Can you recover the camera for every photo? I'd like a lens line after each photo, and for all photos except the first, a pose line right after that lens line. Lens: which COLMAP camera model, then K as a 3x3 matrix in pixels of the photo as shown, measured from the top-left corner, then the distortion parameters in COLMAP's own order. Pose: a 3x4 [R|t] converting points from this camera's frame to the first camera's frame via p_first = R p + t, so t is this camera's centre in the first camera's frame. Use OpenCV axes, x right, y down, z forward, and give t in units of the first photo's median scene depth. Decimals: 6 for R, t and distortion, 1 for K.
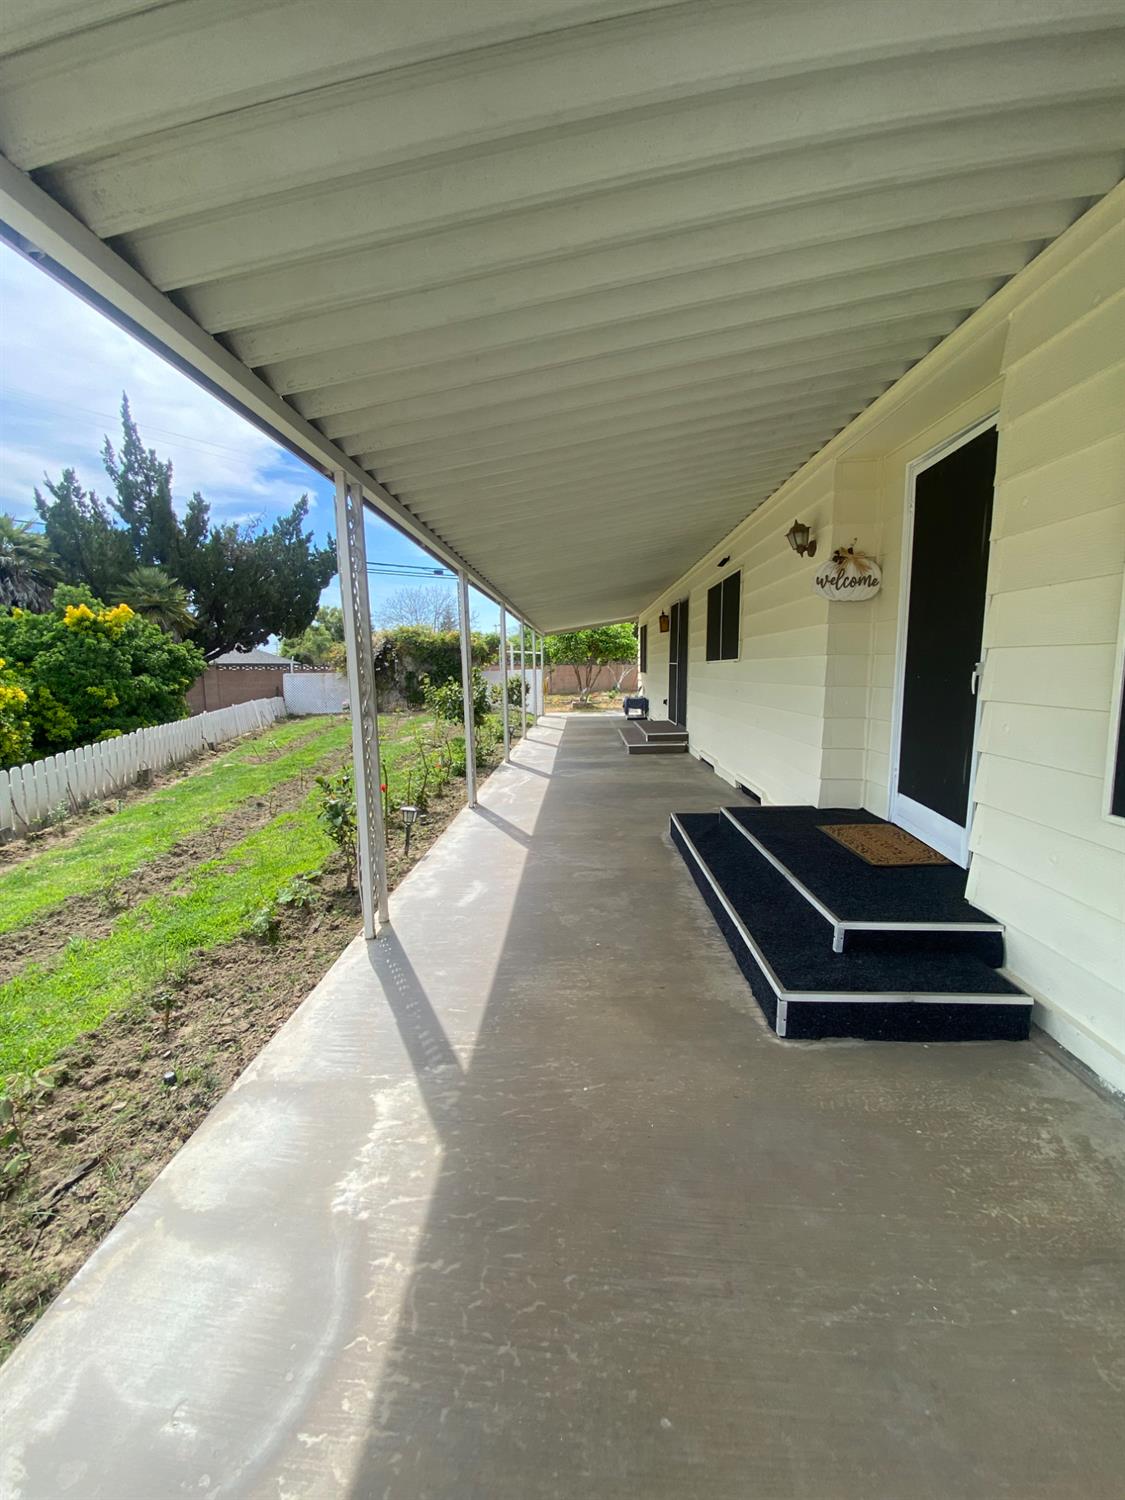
lens RADIAL K [[599.4, 0, 563.0], [0, 599.4, 745.3], [0, 0, 1]] dist [0.020028, -0.019666]
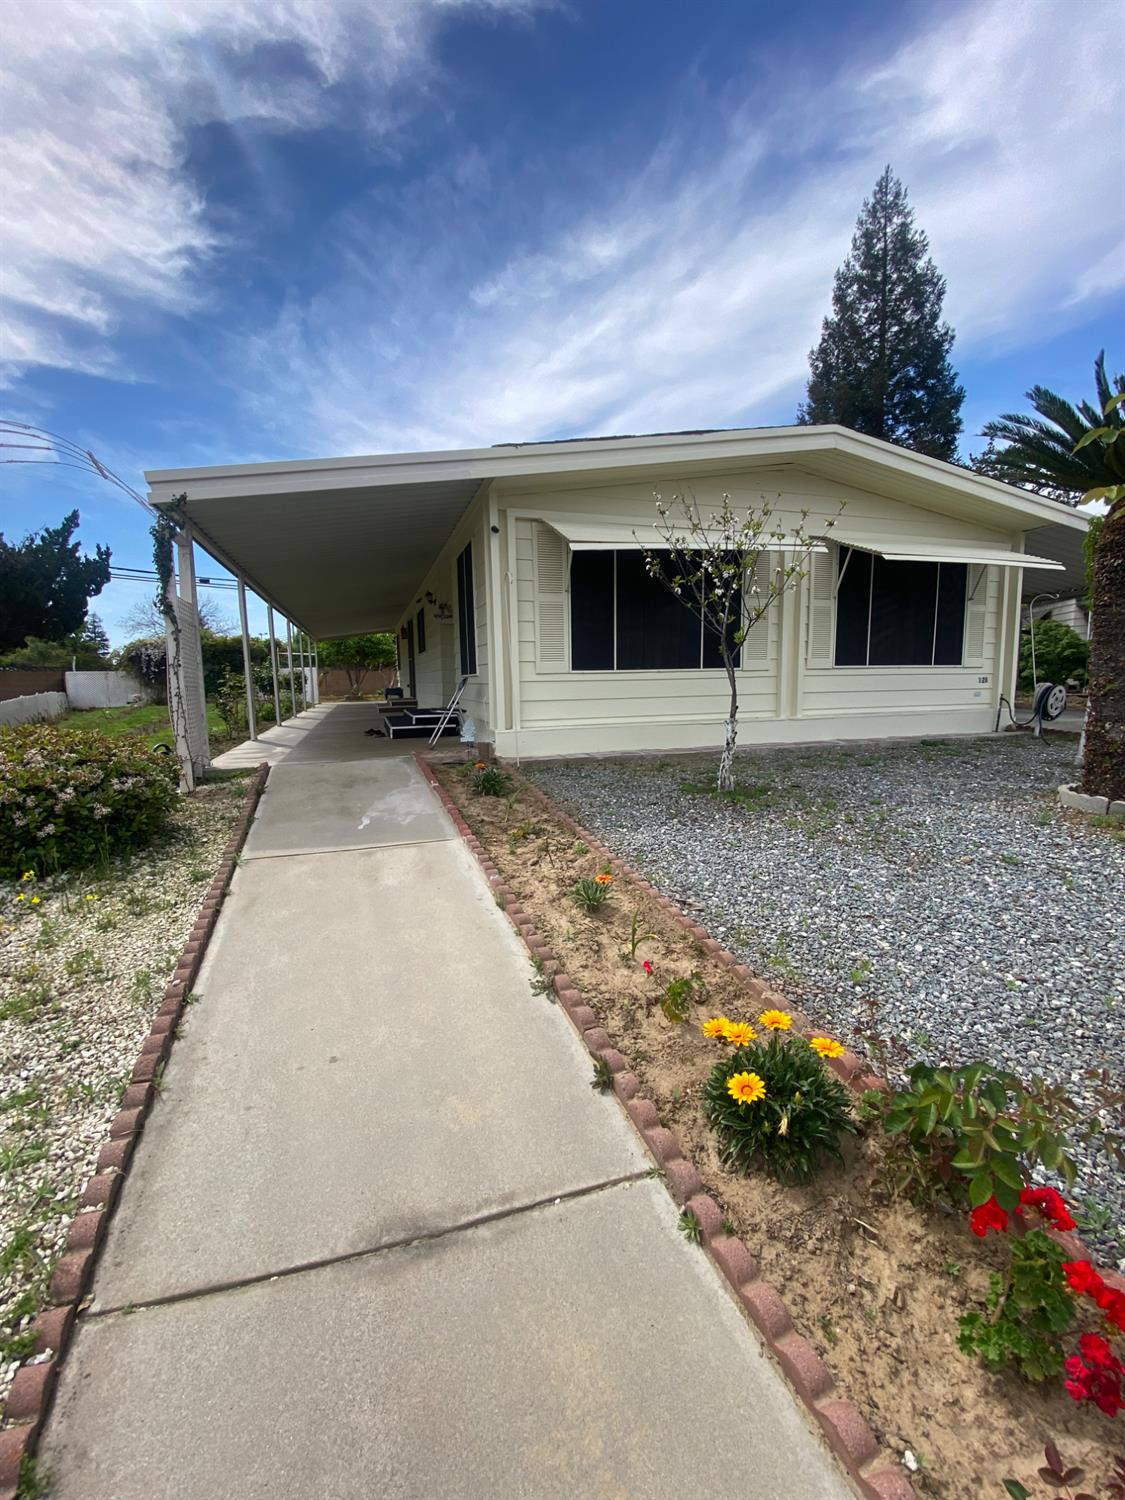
lens RADIAL K [[599.4, 0, 563.0], [0, 599.4, 745.3], [0, 0, 1]] dist [0.020028, -0.019666]
pose [[0.938702, -0.040370, 0.342358, 0.010435], [0.048077, 0.998745, -0.014052, 0.079262], [-0.341361, 0.029651, 0.939465, -0.366158]]
